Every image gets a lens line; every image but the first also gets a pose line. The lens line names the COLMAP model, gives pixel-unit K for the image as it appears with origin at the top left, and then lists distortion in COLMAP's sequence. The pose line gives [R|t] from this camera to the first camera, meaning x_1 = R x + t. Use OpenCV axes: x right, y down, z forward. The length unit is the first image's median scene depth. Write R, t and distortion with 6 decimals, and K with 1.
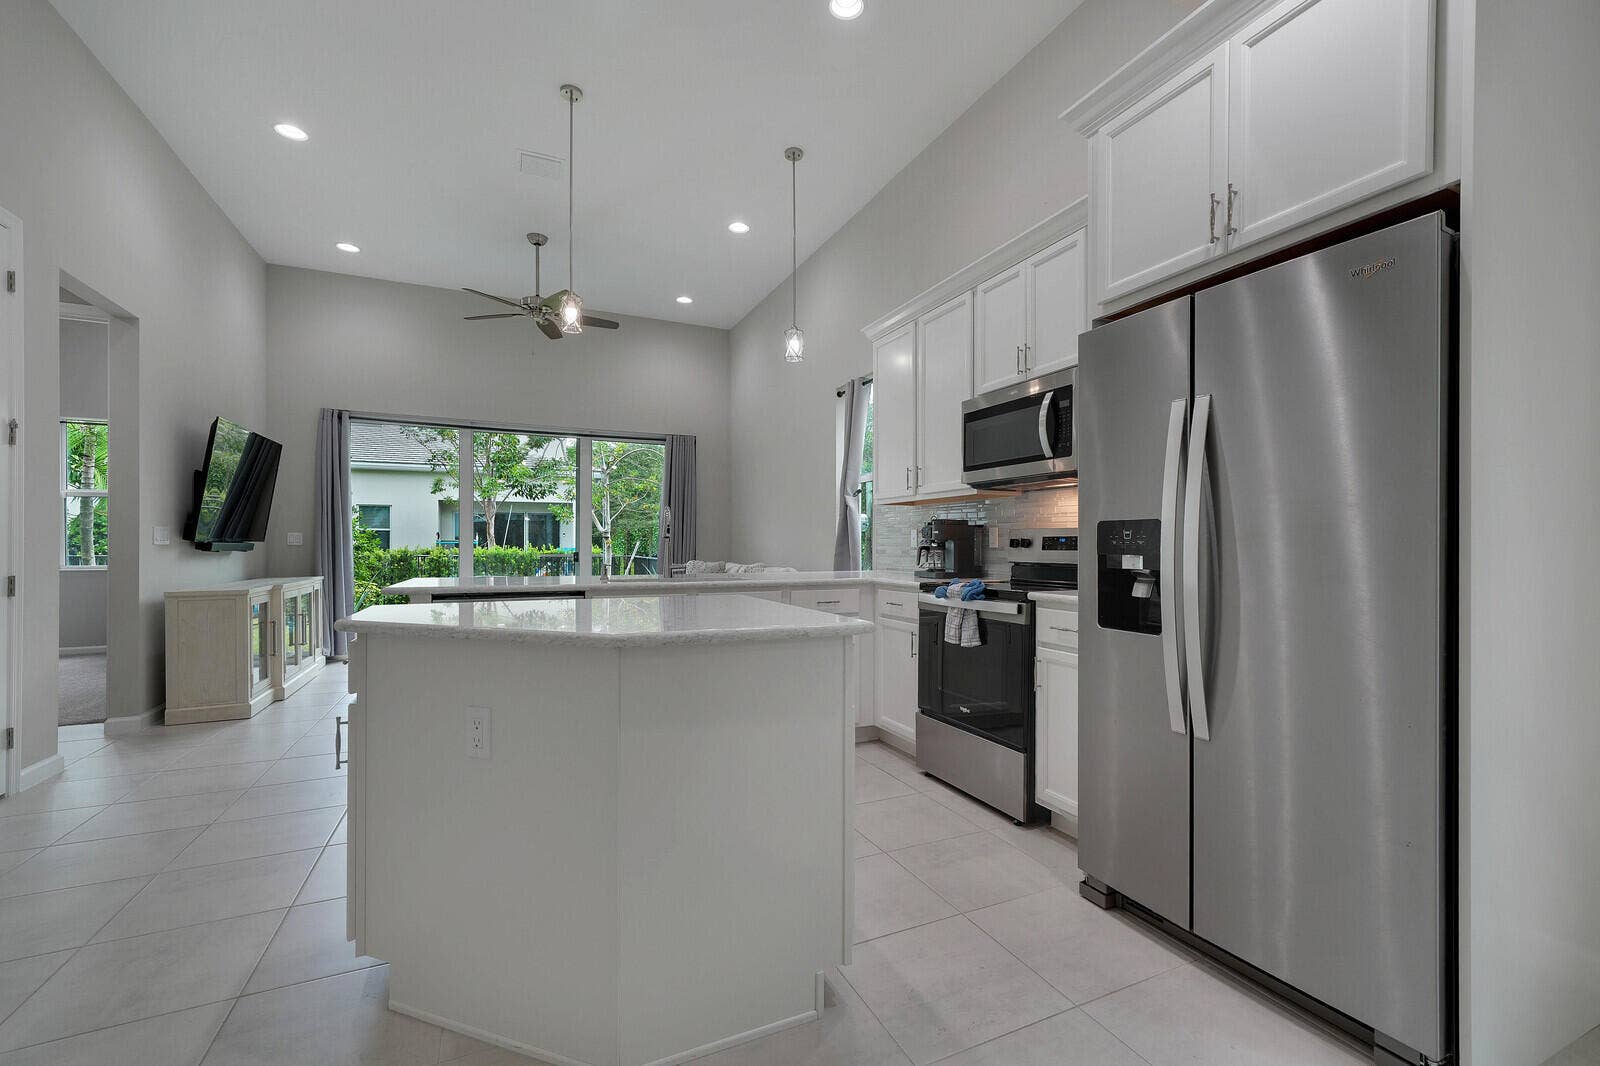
lens RADIAL K [[676.4, 0, 809.3], [0, 676.4, 537.2], [0, 0, 1]] dist [0.000156, 0.002088]
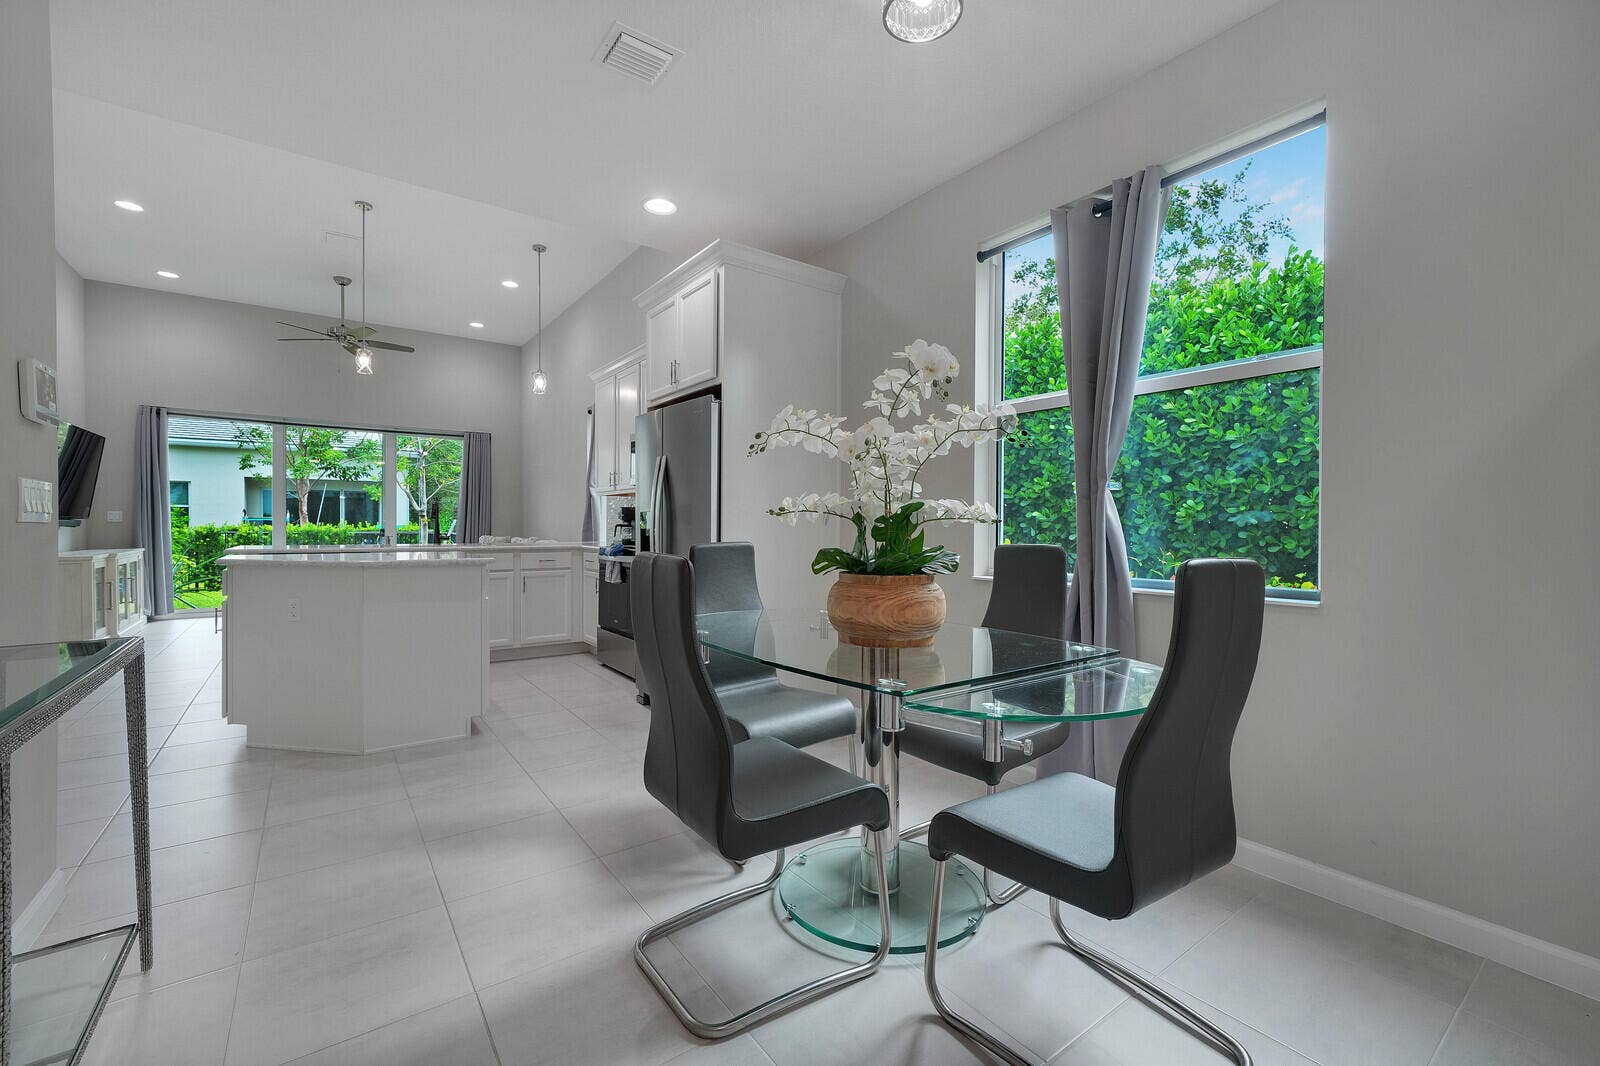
lens RADIAL K [[676.4, 0, 793.7], [0, 676.4, 526.5], [0, 0, 1]] dist [0.000156, 0.002088]
pose [[0.982916, 0.002868, 0.184030, 0.146756], [-0.005863, 0.999859, 0.015728, -0.004607], [-0.183959, -0.016539, 0.982795, -0.304834]]
